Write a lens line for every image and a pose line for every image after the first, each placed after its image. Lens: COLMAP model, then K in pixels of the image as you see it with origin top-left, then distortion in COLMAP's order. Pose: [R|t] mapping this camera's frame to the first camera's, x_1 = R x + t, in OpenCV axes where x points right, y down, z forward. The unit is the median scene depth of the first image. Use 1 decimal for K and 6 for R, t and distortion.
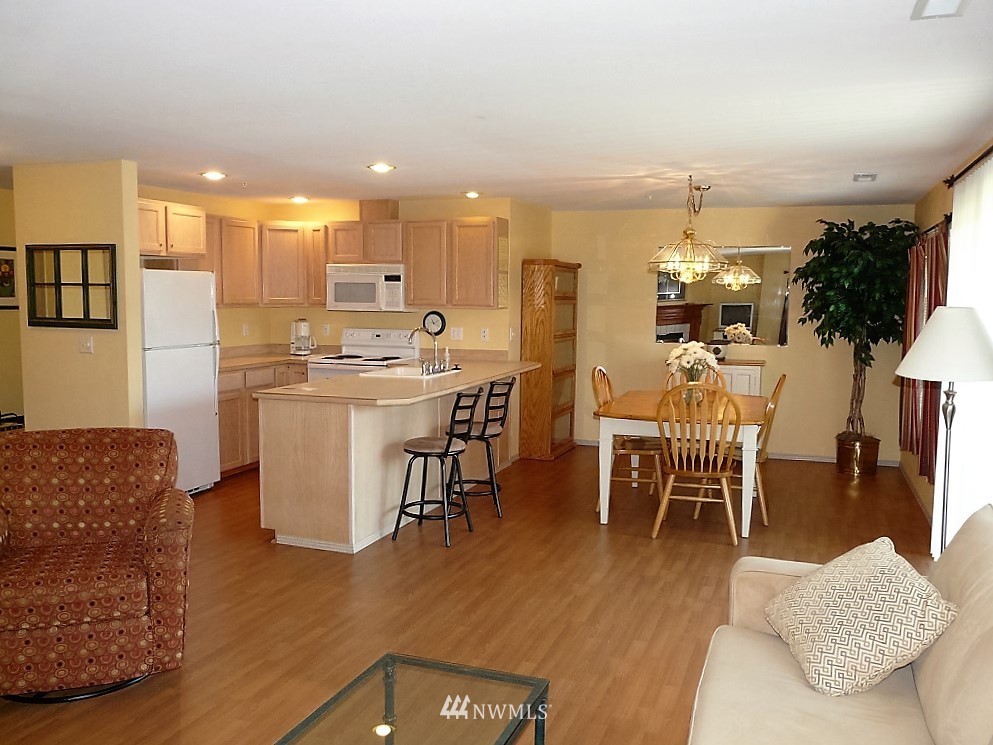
lens RADIAL K [[824.0, 0, 496.5], [0, 824.0, 372.5], [0, 0, 1]] dist [-0.080358, 0.114266]
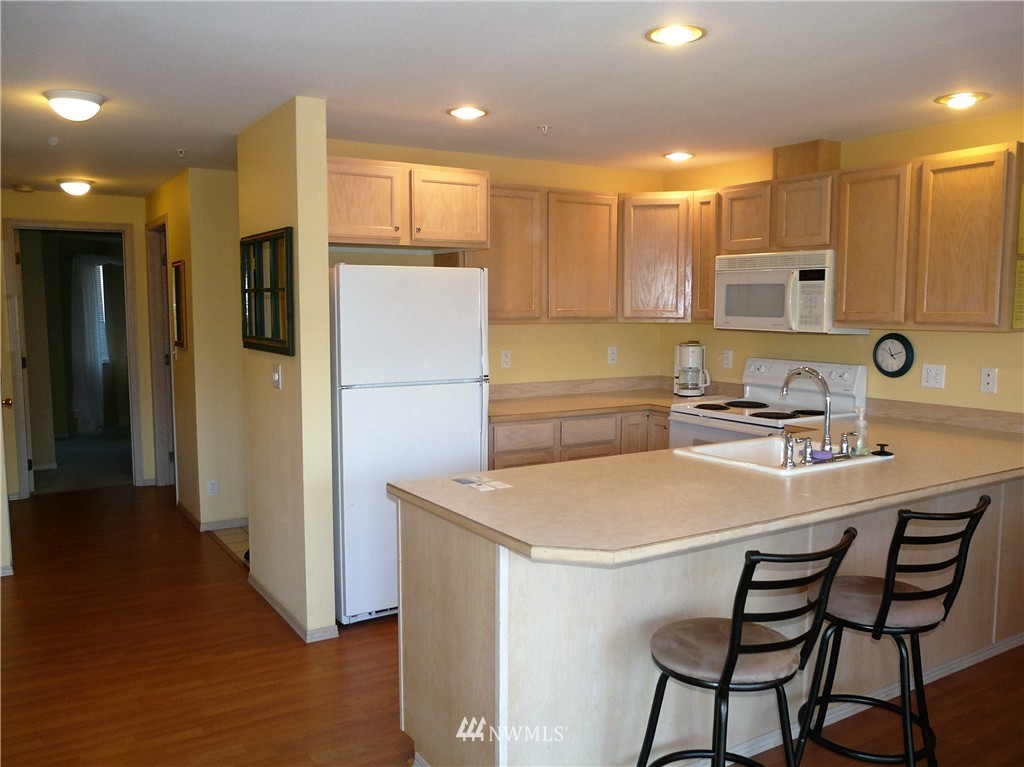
lens RADIAL K [[849.7, 0, 512.0], [0, 849.7, 383.5], [0, 0, 1]] dist [-0.080358, 0.114266]
pose [[0.790771, 0.050707, -0.610008, 0.070145], [-0.053720, 0.998467, 0.013358, -0.035539], [0.609750, 0.022206, 0.792283, 0.406974]]
